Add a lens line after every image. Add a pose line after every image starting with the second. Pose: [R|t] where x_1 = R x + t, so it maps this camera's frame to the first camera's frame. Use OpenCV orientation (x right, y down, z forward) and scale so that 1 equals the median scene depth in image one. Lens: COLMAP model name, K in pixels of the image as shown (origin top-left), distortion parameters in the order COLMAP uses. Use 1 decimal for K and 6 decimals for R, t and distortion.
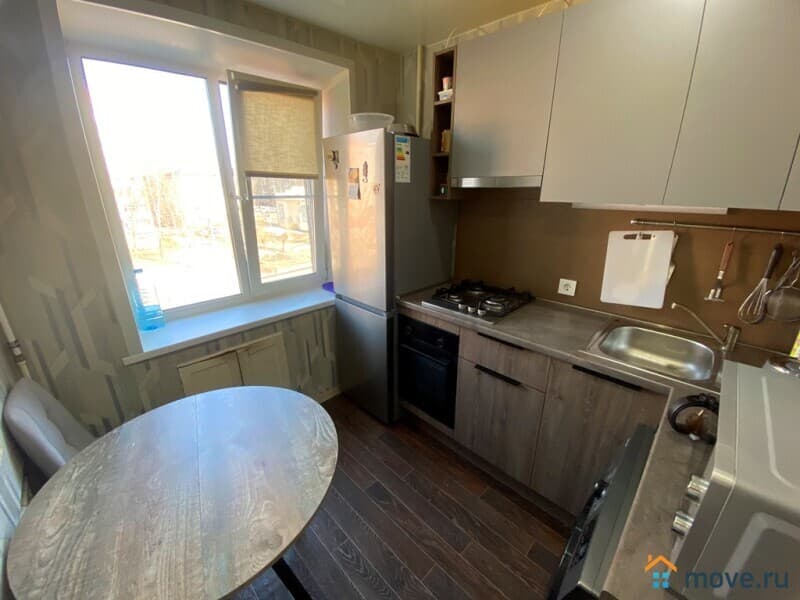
lens RADIAL K [[321.7, 0, 397.9], [0, 321.7, 302.6], [0, 0, 1]] dist [0.008207, -0.014157]
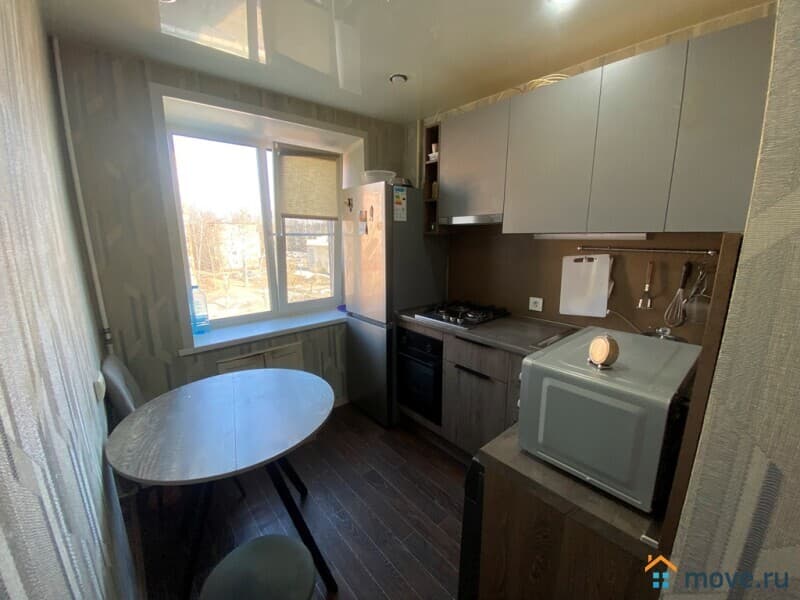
lens RADIAL K [[321.7, 0, 398.8], [0, 321.7, 303.9], [0, 0, 1]] dist [0.008207, -0.014157]
pose [[0.997341, 0.013295, -0.071652, 0.109473], [-0.022601, 0.991168, -0.130668, 0.125507], [0.069282, 0.131940, 0.988834, -0.228336]]
